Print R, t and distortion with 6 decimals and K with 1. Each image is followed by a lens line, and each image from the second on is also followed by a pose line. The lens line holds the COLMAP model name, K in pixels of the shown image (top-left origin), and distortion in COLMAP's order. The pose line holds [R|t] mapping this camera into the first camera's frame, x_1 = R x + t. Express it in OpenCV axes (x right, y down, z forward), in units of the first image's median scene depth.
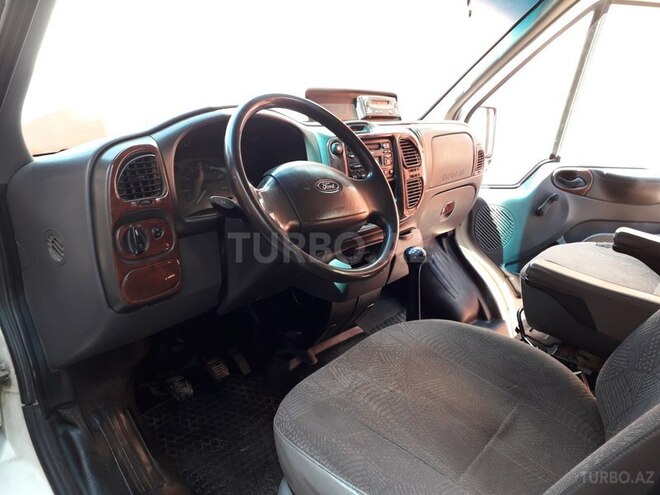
lens RADIAL K [[524.3, 0, 330.0], [0, 524.3, 247.5], [0, 0, 1]] dist [-0.072821, -0.000473]
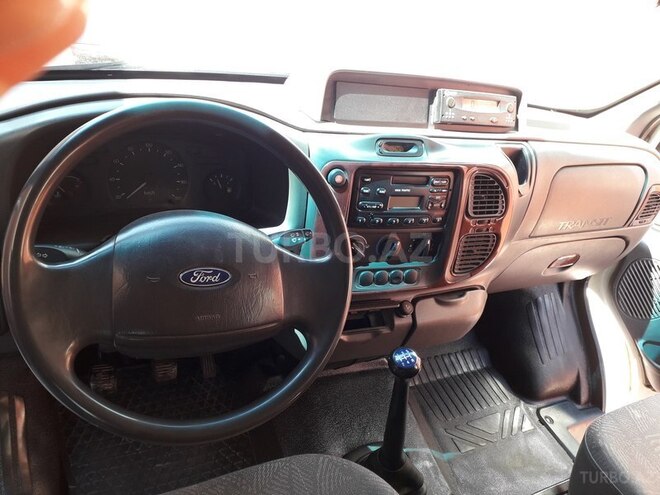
lens RADIAL K [[524.3, 0, 330.0], [0, 524.3, 247.5], [0, 0, 1]] dist [-0.072821, -0.000473]
pose [[0.874250, 0.359900, -0.325822, 0.217752], [-0.278790, 0.921626, 0.269966, -0.244042], [0.397446, -0.145182, 0.906068, 0.326035]]
